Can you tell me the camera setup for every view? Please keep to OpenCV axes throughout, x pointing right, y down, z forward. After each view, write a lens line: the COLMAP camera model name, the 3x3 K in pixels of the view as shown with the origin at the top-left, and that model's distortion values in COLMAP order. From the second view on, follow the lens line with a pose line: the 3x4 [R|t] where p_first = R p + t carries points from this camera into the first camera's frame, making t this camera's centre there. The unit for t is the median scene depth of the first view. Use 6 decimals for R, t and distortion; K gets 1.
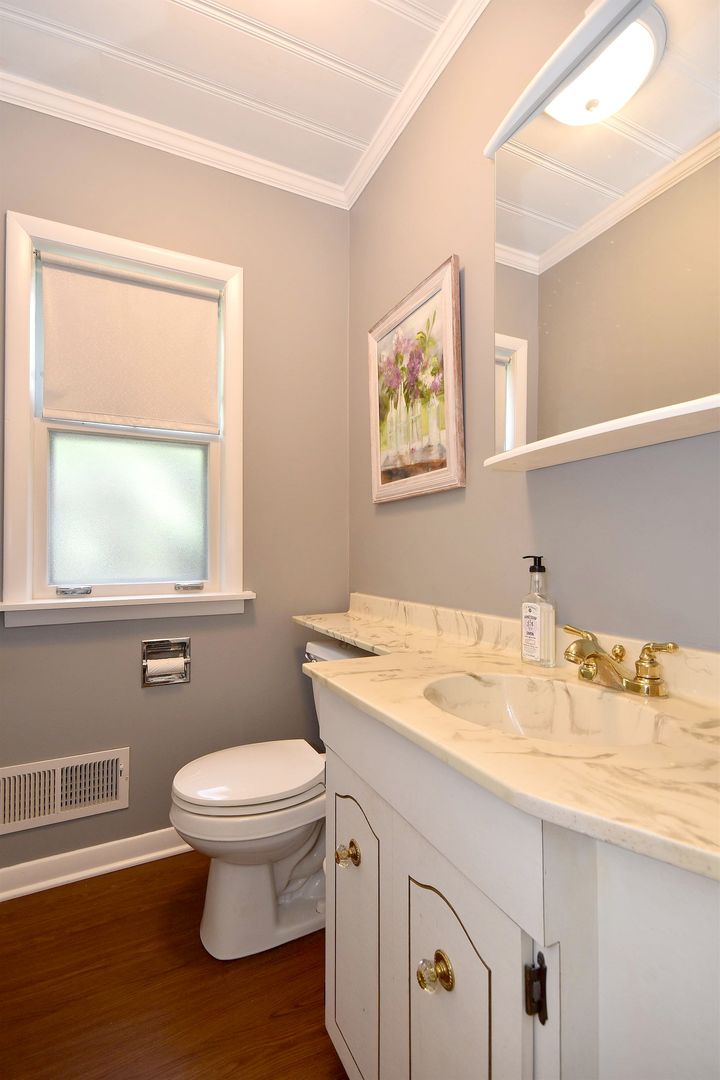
lens RADIAL K [[503.2, 0, 360.0], [0, 503.2, 540.0], [0, 0, 1]] dist [0.001473, 0.000091]
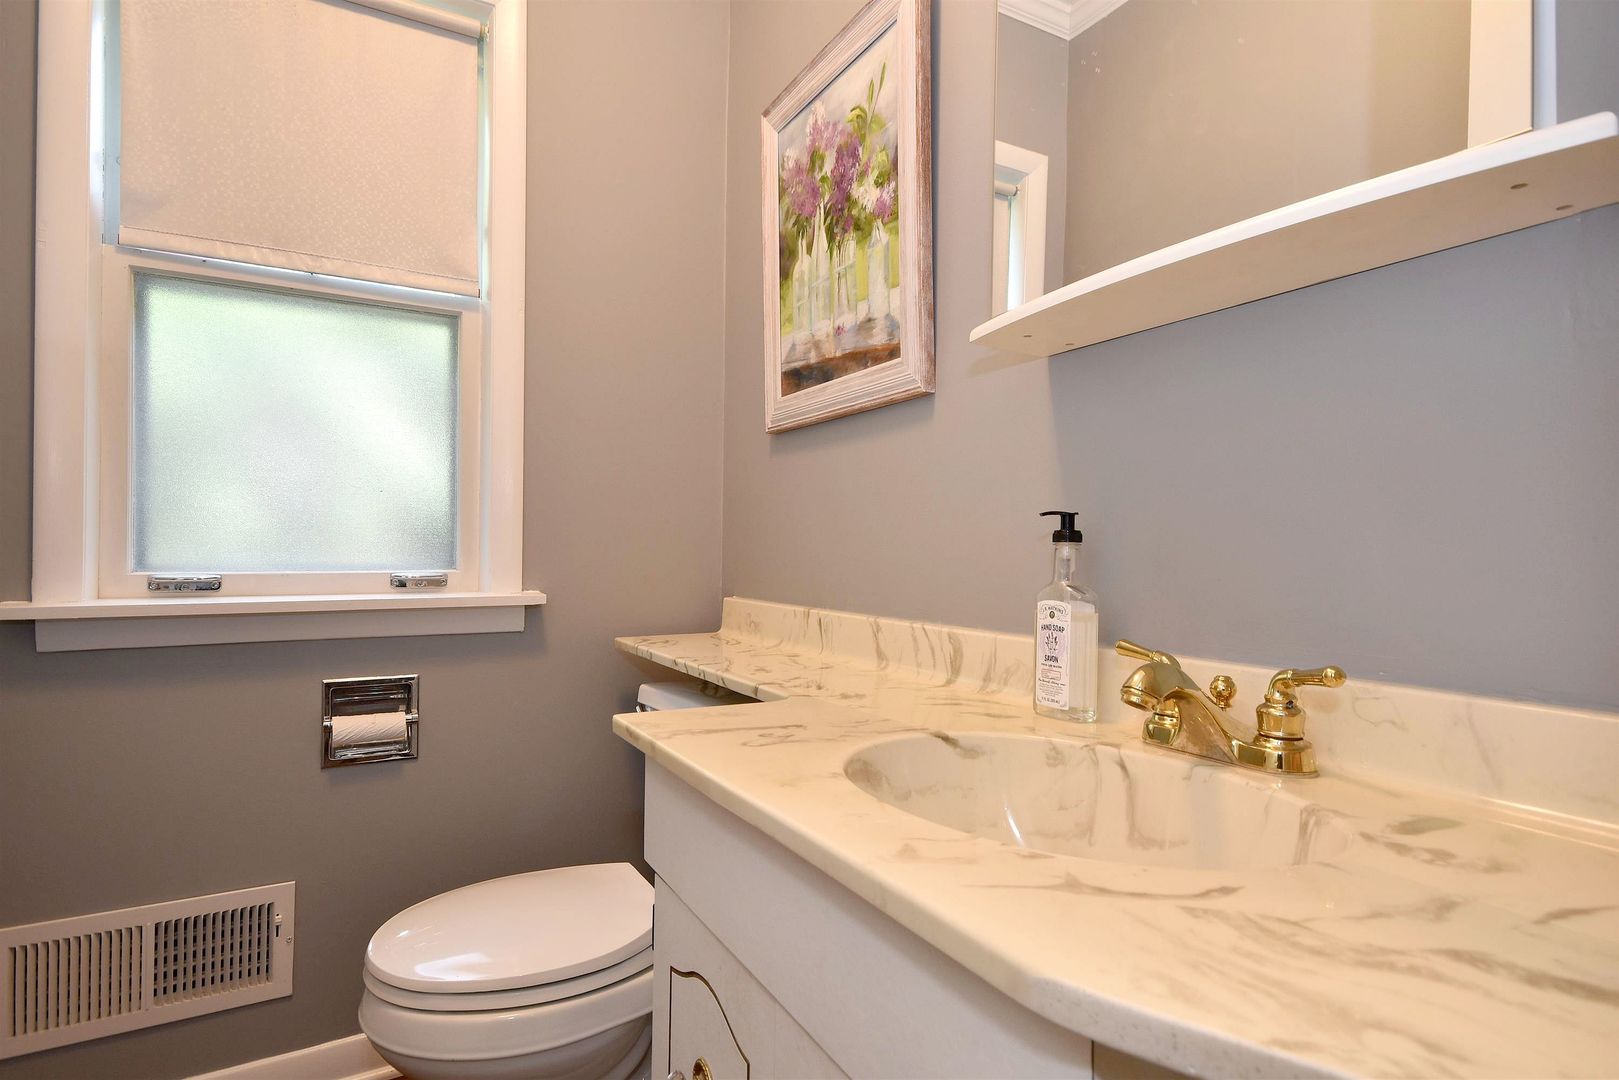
lens RADIAL K [[849.2, 0, 805.8], [0, 849.2, 545.3], [0, 0, 1]] dist [0.011527, -0.001560]
pose [[0.998209, 0.013218, 0.058338, 0.021441], [-0.014439, 0.999684, 0.020565, 0.039296], [-0.058048, -0.021371, 0.998085, 0.097336]]
